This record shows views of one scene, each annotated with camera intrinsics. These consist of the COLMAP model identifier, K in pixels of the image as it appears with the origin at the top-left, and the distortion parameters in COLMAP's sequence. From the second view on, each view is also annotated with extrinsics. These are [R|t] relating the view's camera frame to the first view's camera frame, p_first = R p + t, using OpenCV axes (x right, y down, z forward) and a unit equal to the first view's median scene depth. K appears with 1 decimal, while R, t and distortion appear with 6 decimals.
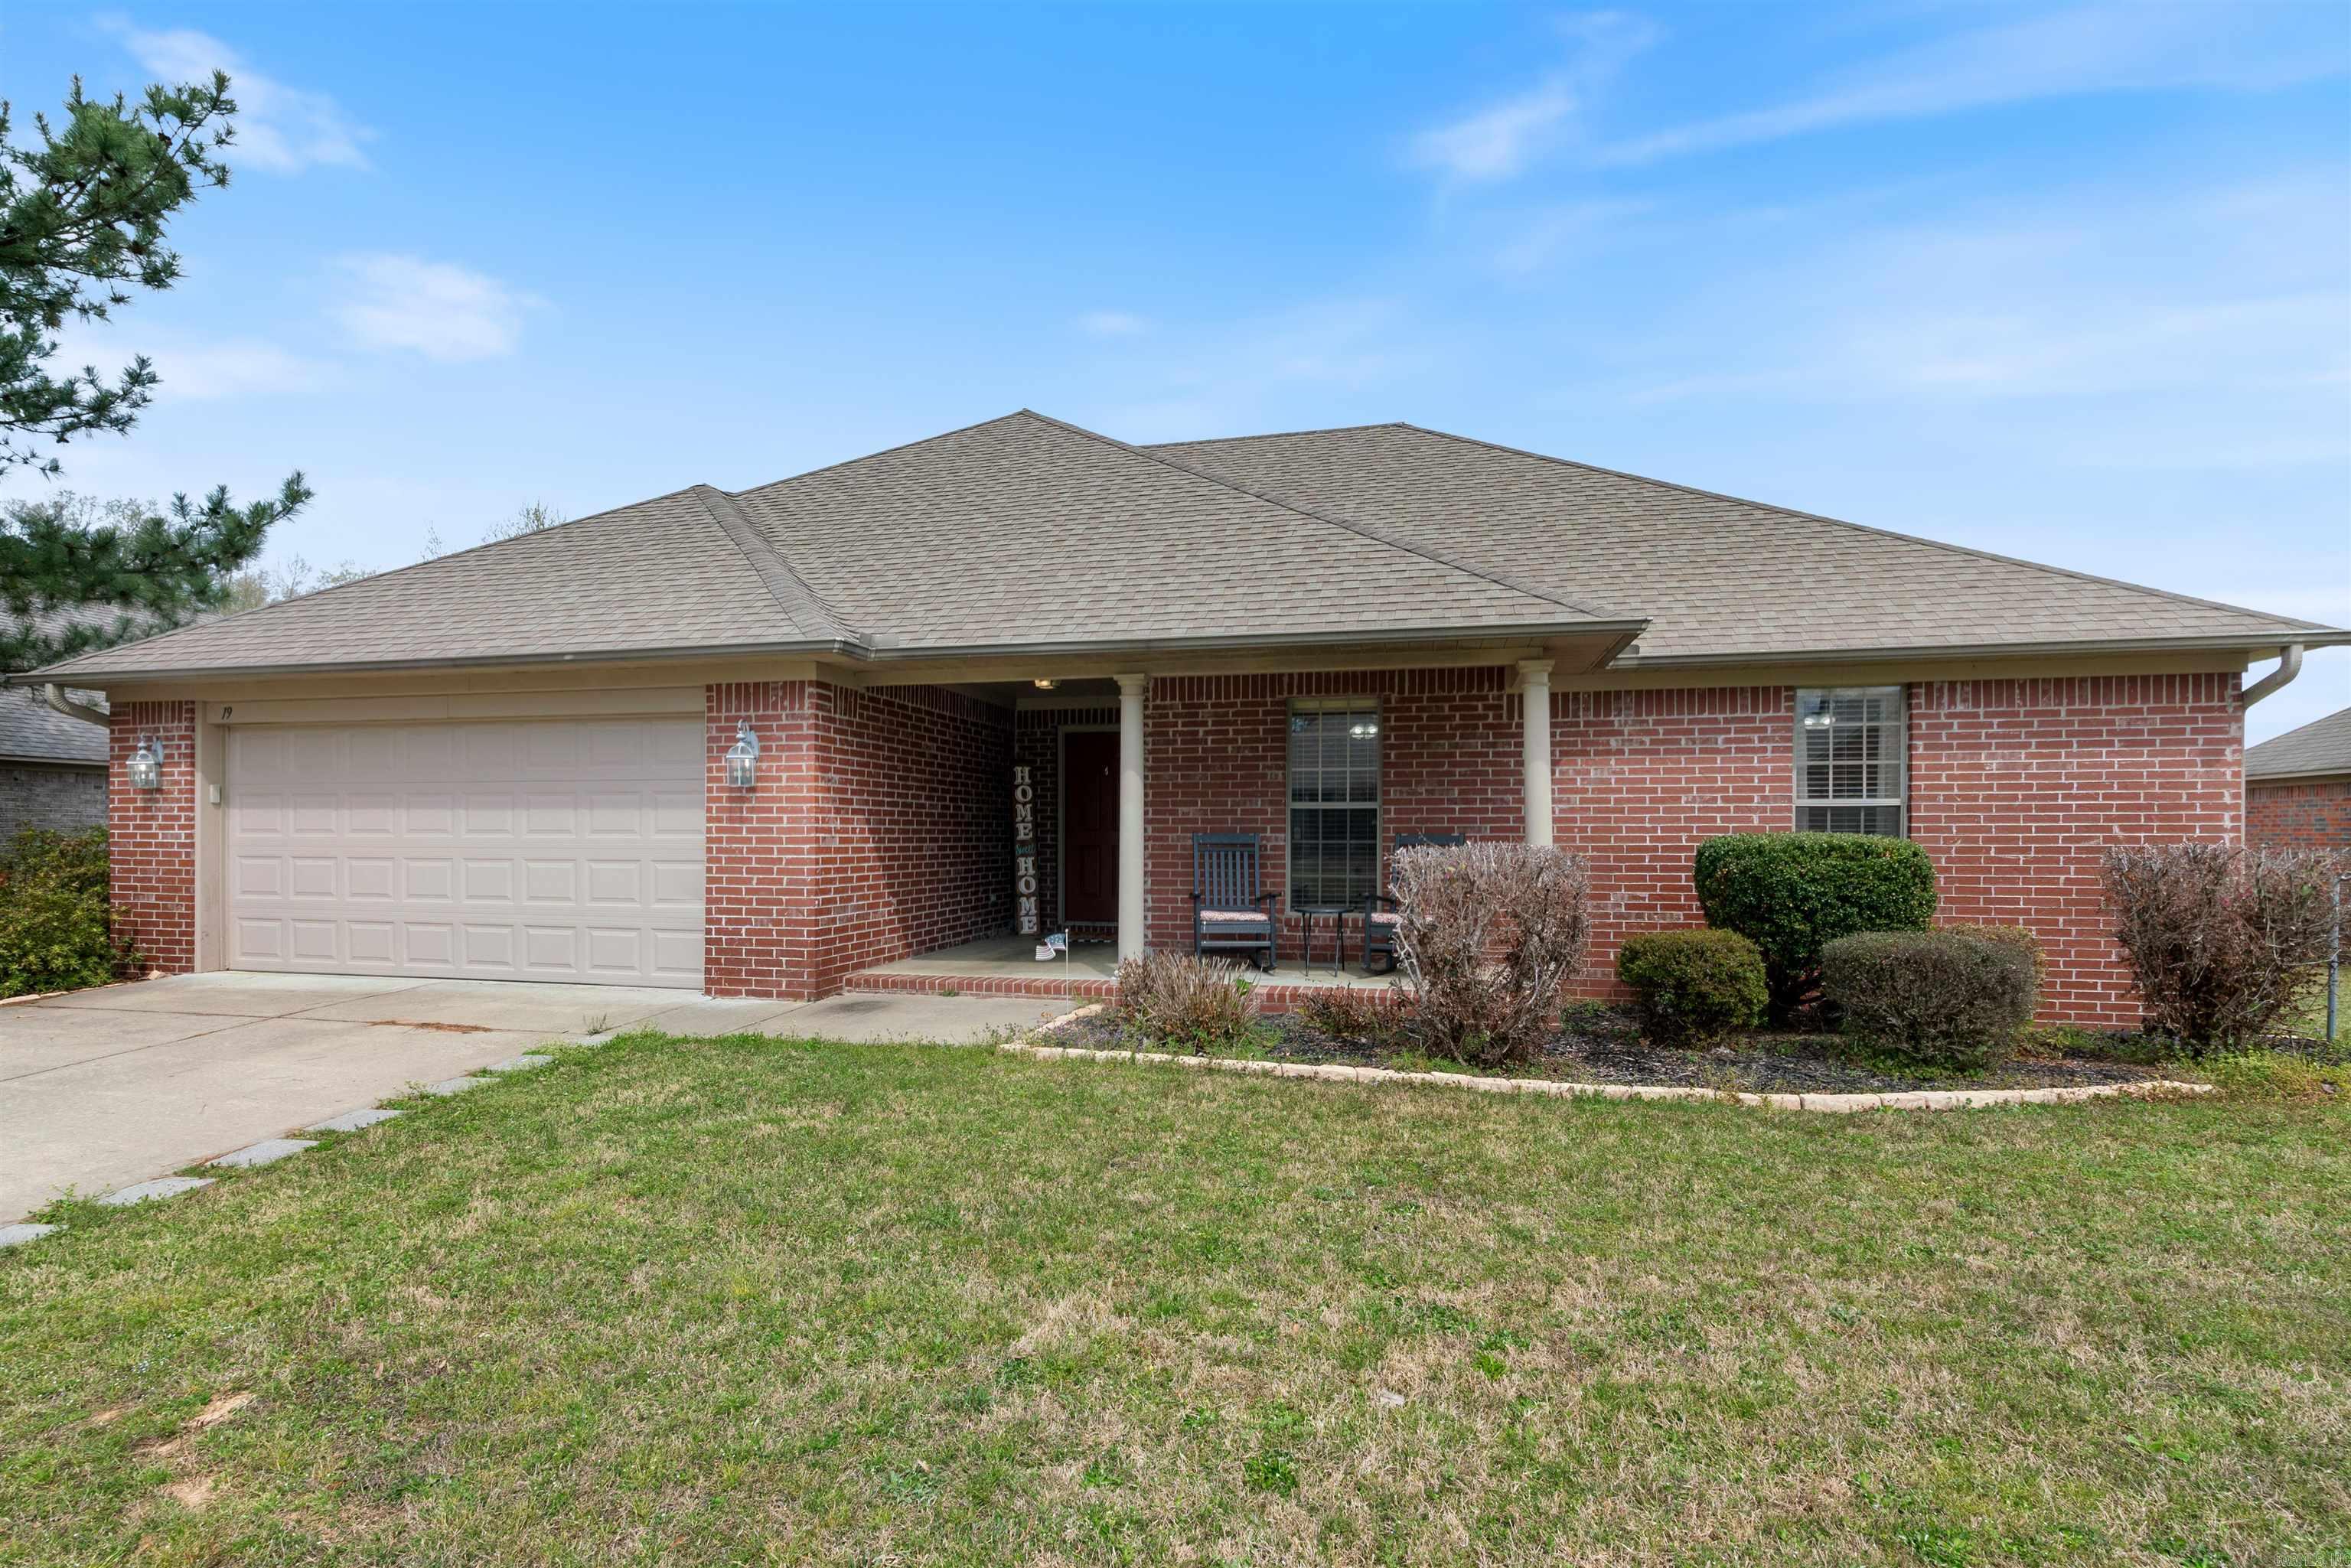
lens RADIAL K [[1104.8, 0, 1165.5], [0, 1104.8, 856.4], [0, 0, 1]] dist [-0.001013, 0.000584]
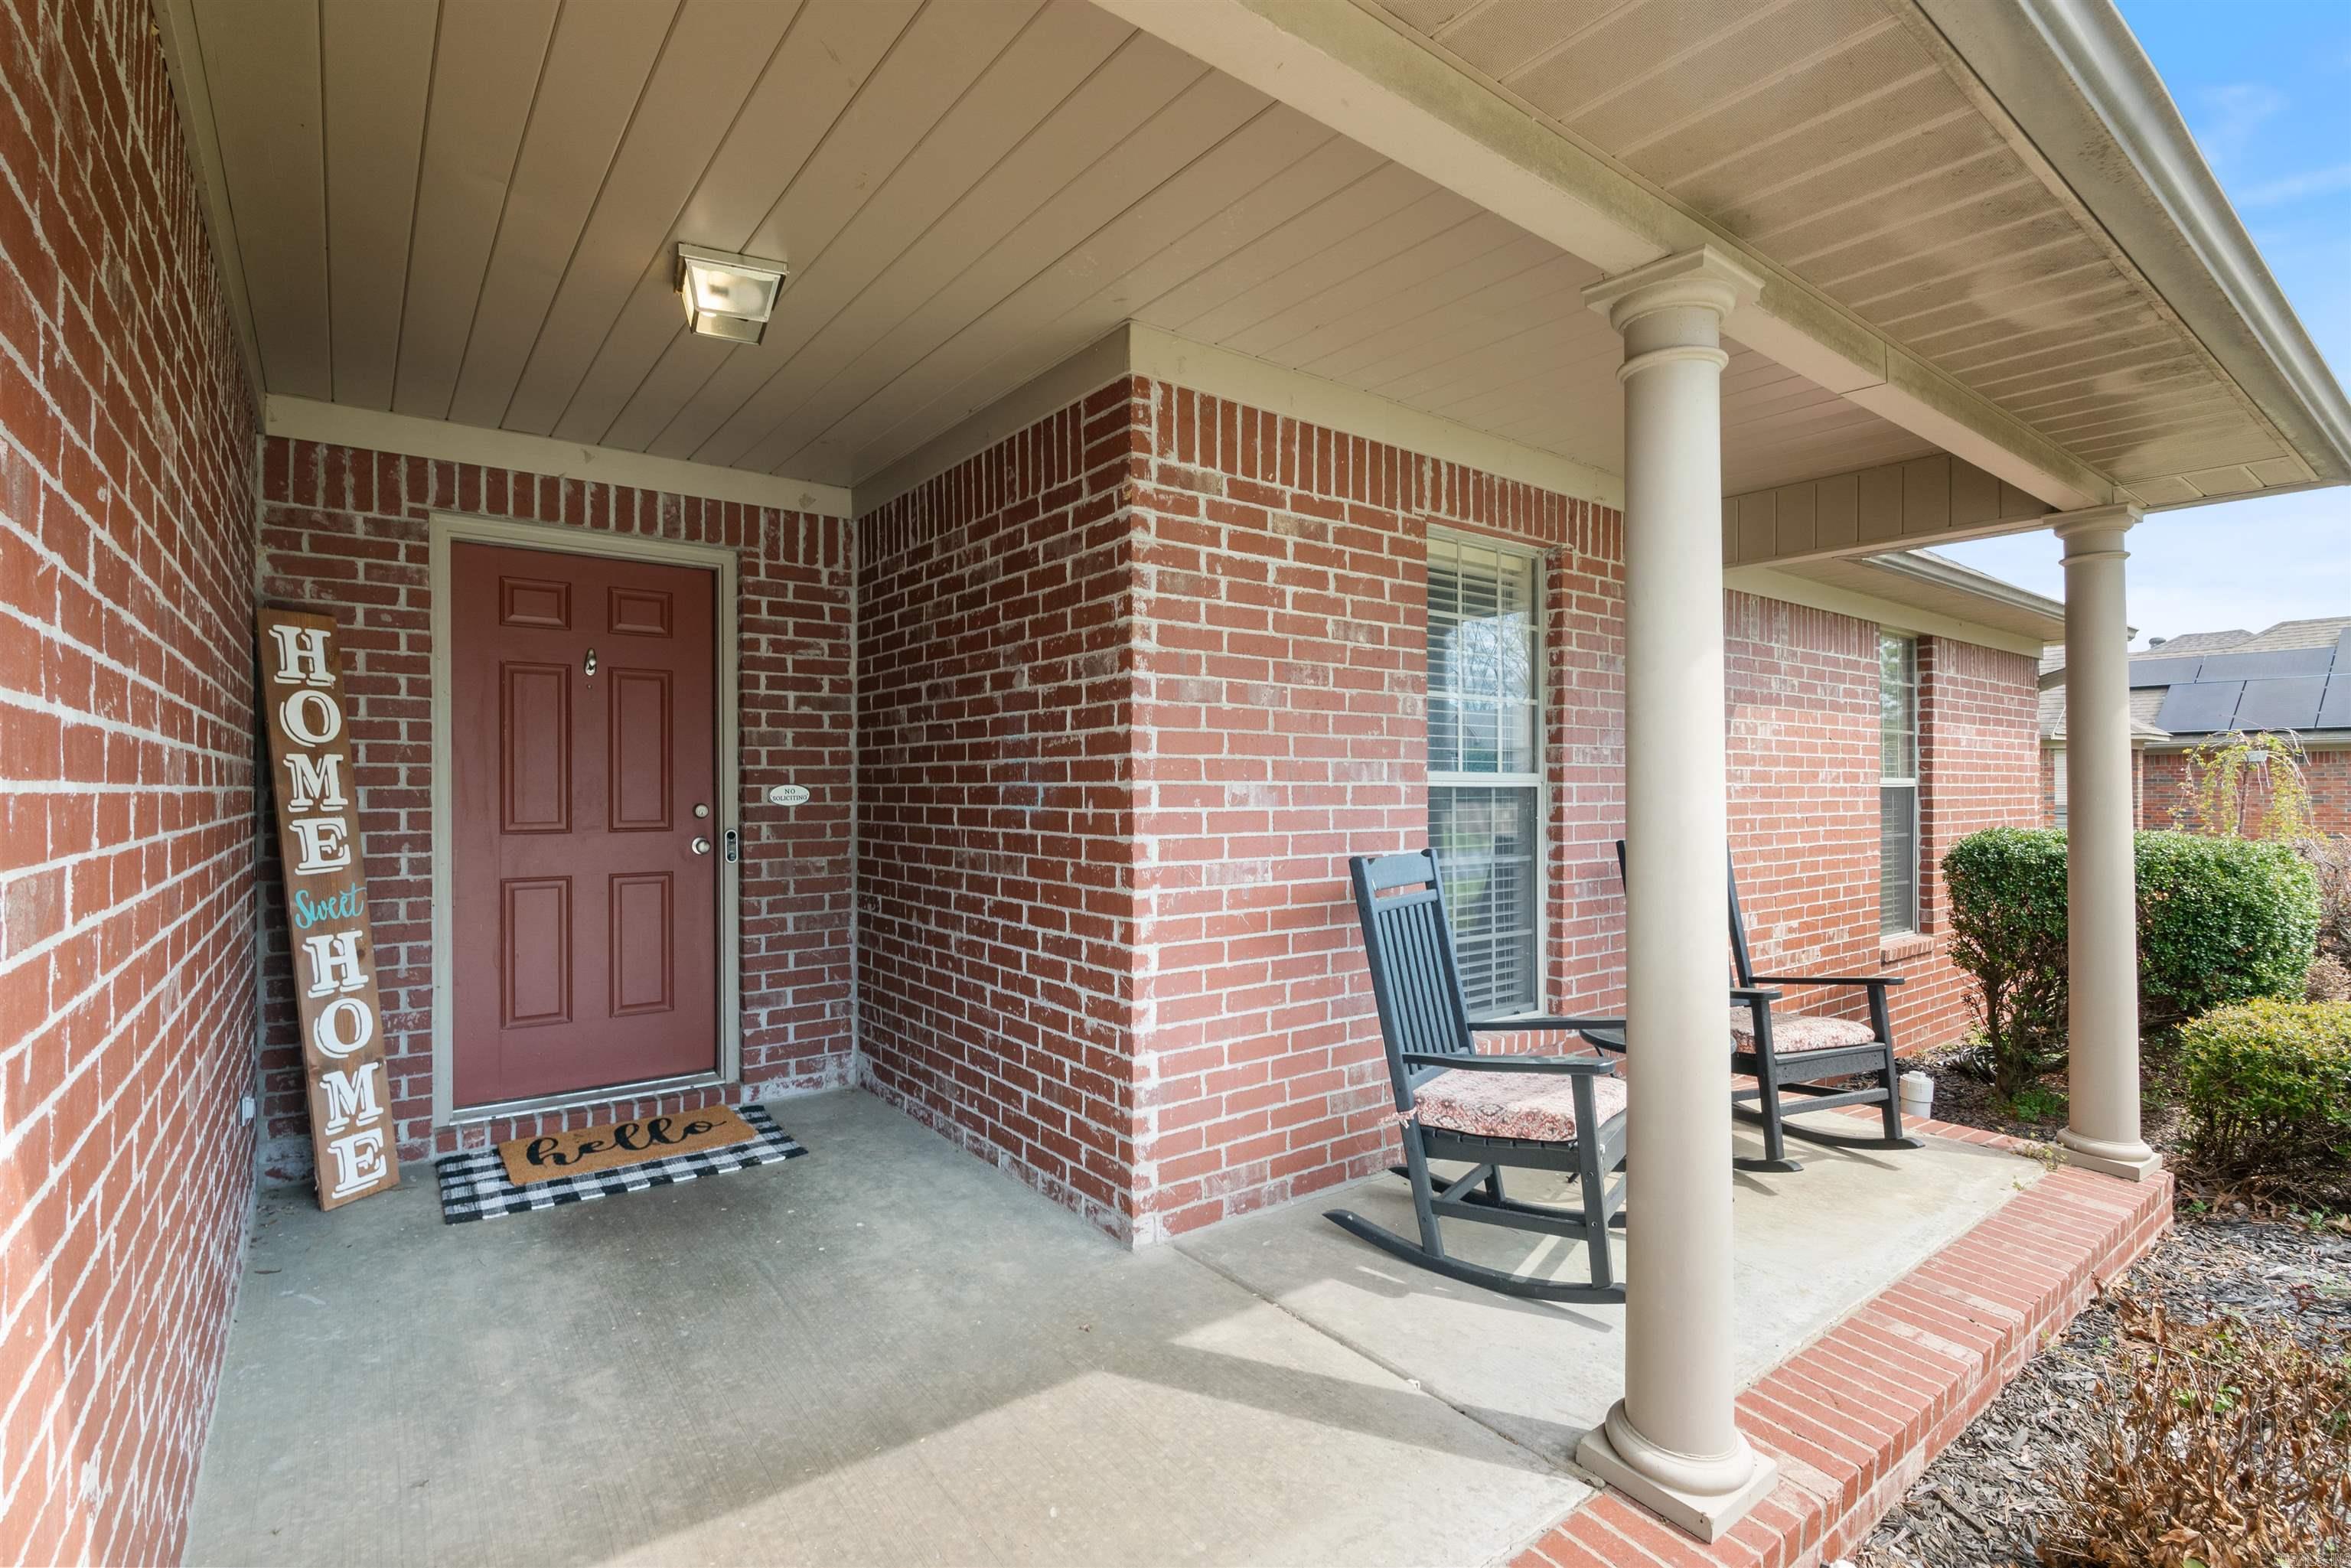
lens RADIAL K [[1089.6, 0, 1166.4], [0, 1089.6, 788.7], [0, 0, 1]] dist [-0.005565, 0.000852]
pose [[0.639087, -0.001911, 0.769132, -0.270063], [0.015661, 0.999822, -0.010529, -0.040784], [-0.768975, 0.018774, 0.639004, 0.837185]]
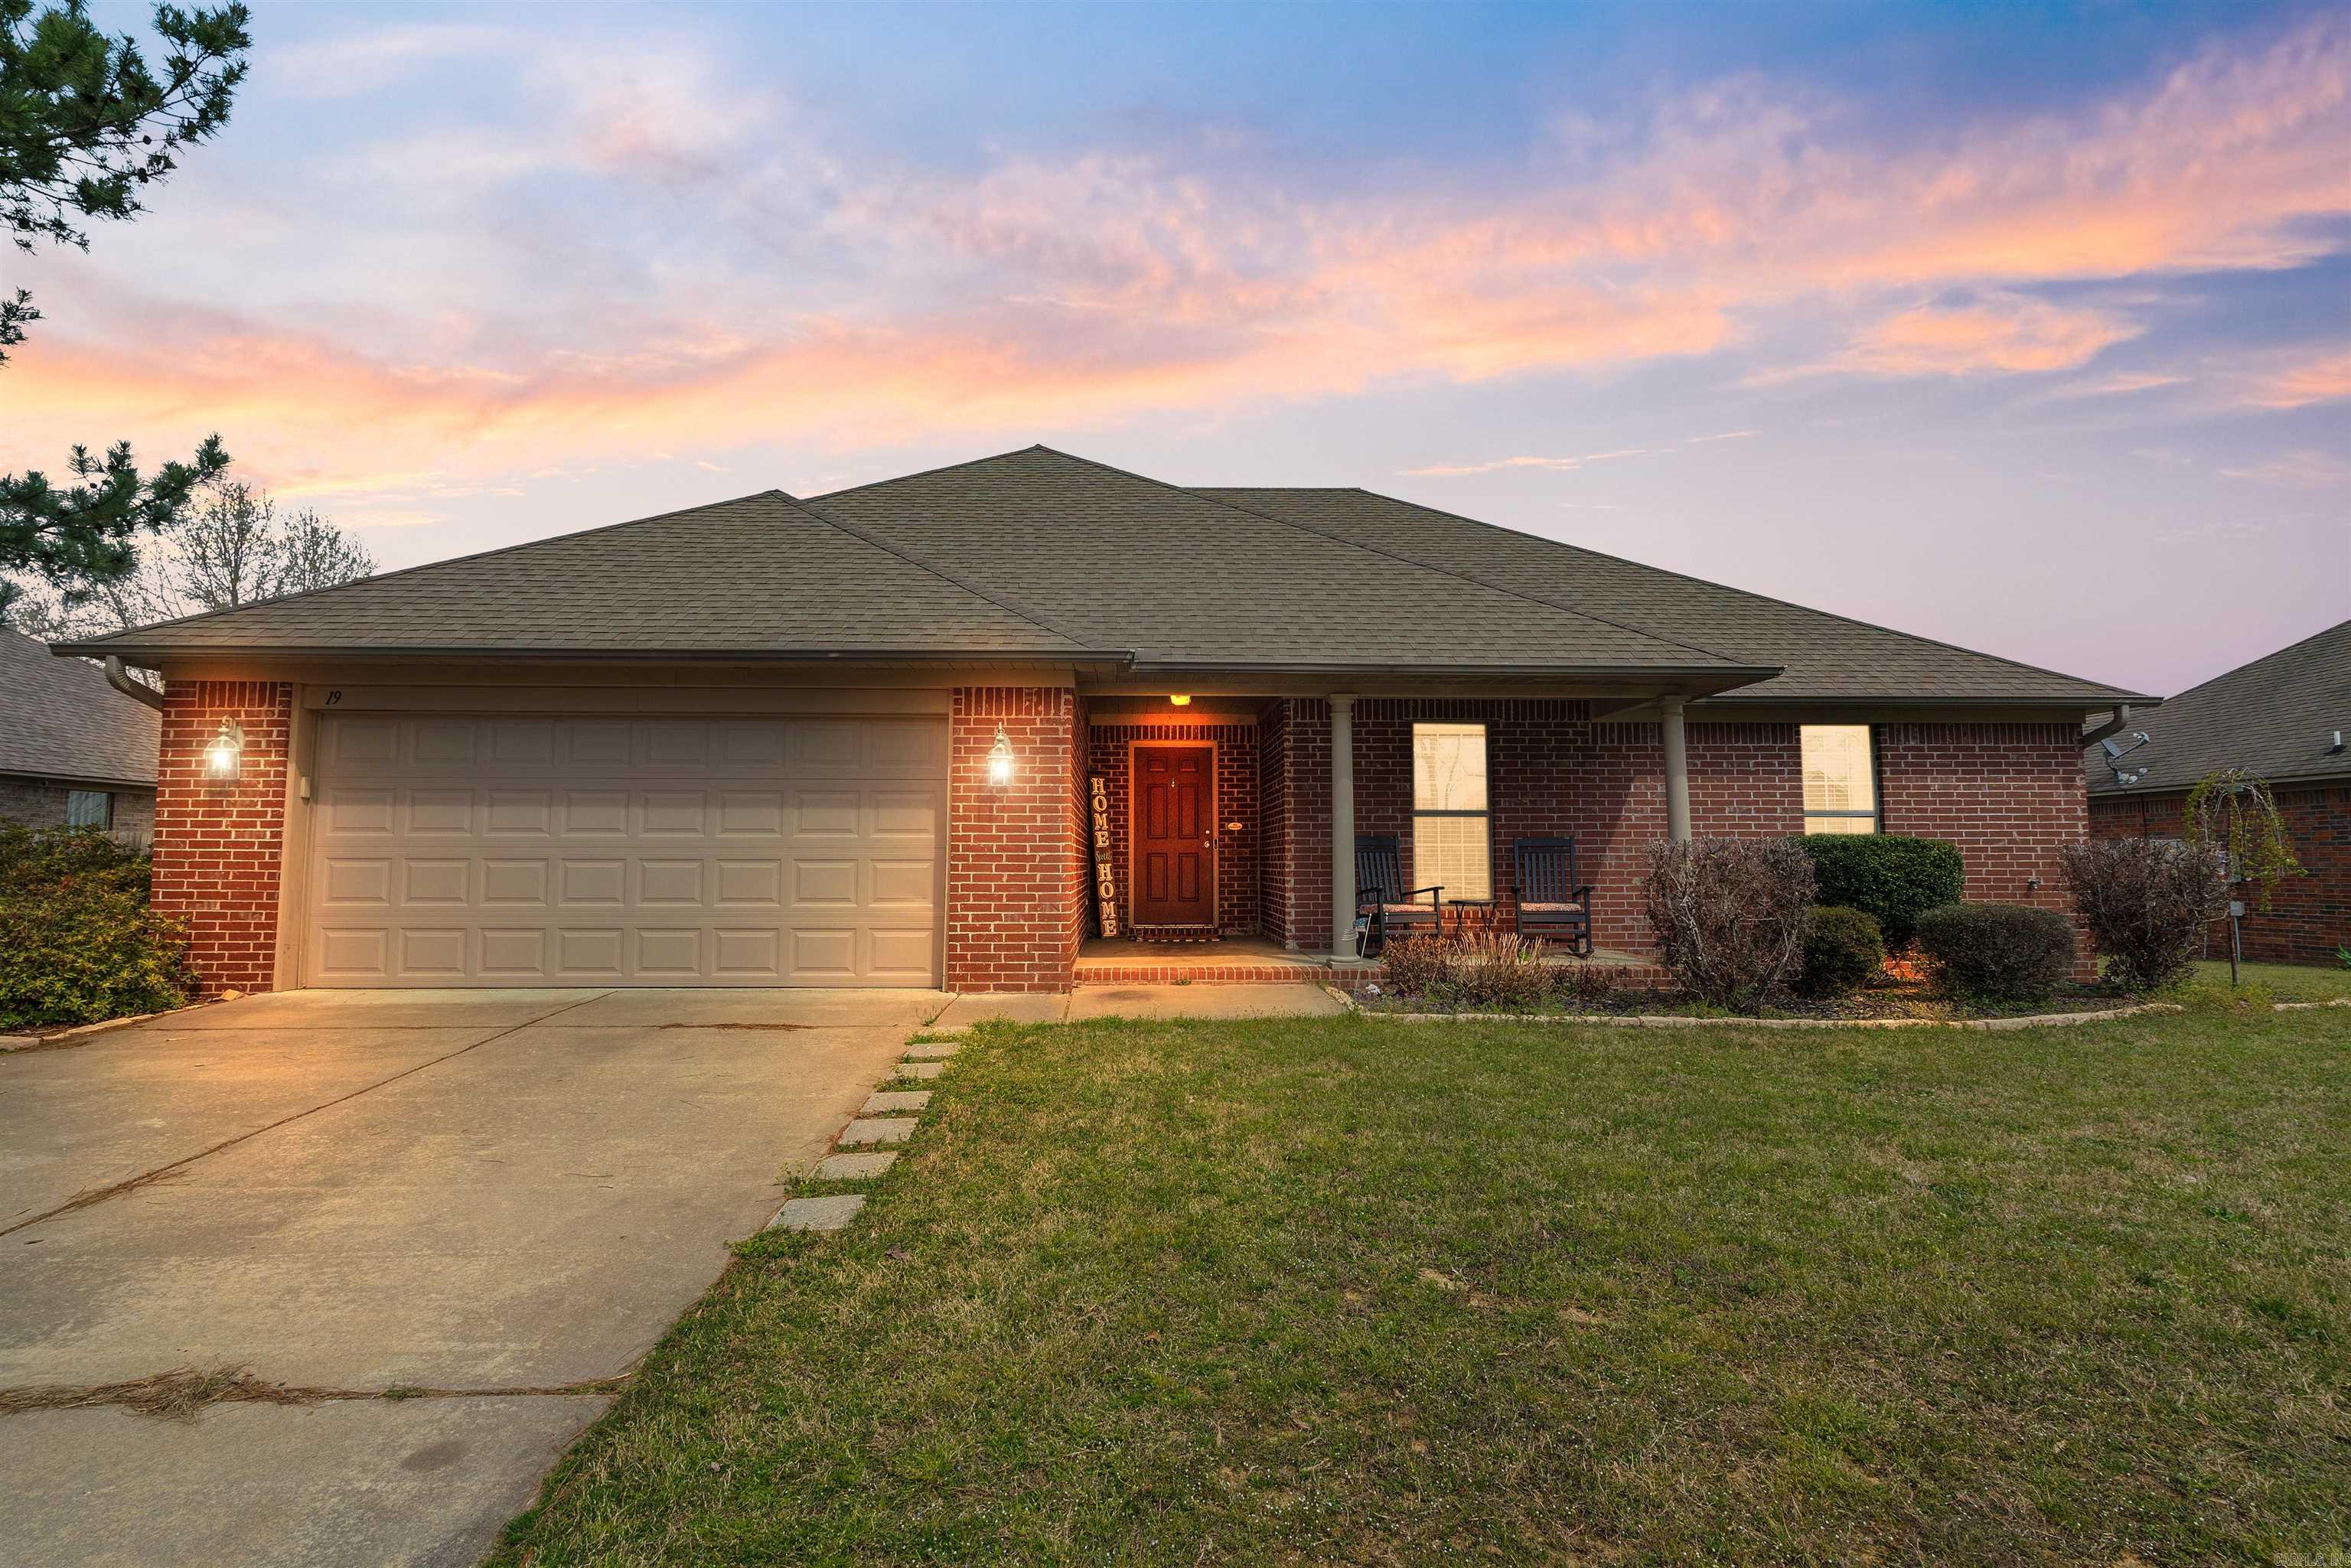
lens RADIAL K [[1089.6, 0, 1166.4], [0, 1089.6, 788.7], [0, 0, 1]] dist [-0.005565, 0.000852]
pose [[0.964861, 0.016591, 0.262236, -0.446189], [0.006418, 0.996219, -0.086640, 0.025802], [-0.262682, 0.085278, 0.961107, -0.022236]]
